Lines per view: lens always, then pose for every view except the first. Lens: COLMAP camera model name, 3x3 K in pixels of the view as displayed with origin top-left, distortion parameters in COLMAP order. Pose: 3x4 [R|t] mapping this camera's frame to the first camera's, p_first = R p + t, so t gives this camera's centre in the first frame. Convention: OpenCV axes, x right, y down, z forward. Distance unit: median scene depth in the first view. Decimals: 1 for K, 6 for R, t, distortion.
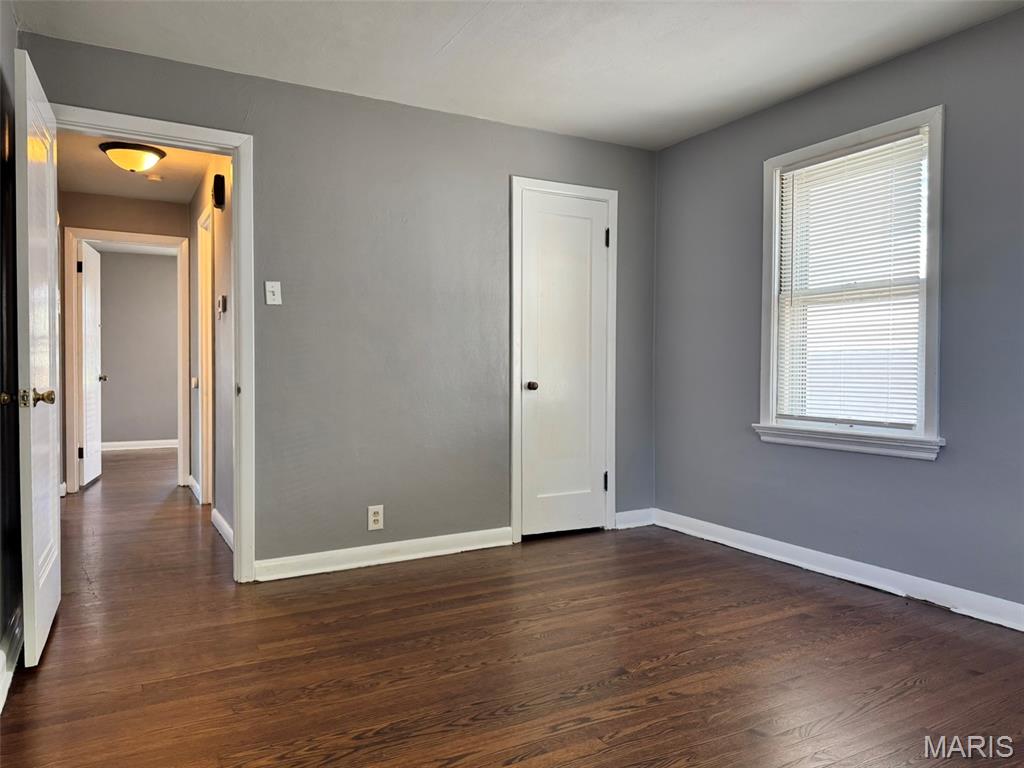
lens RADIAL K [[725.4, 0, 514.3], [0, 725.4, 385.0], [0, 0, 1]] dist [-0.027925, 0.000102]
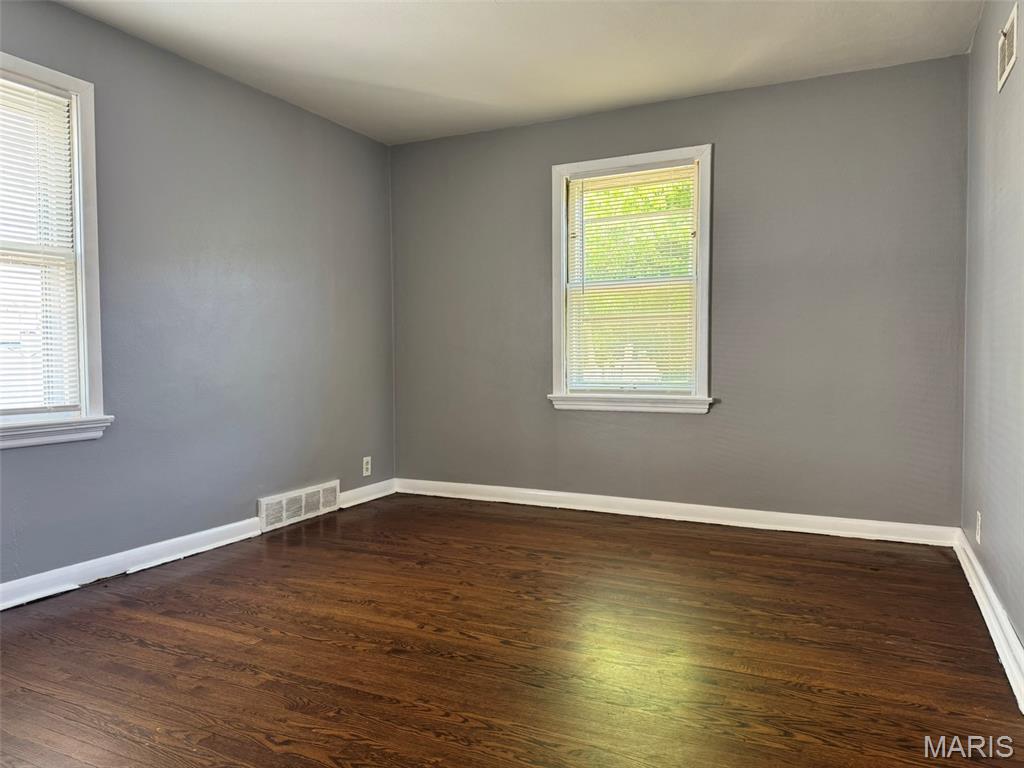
lens RADIAL K [[712.4, 0, 510.8], [0, 712.4, 374.6], [0, 0, 1]] dist [0.073817, -0.071613]
pose [[-0.563970, -0.026833, 0.825360, -0.644411], [0.016109, 0.998924, 0.043483, -0.020916], [-0.825638, 0.037819, -0.562931, 1.213652]]
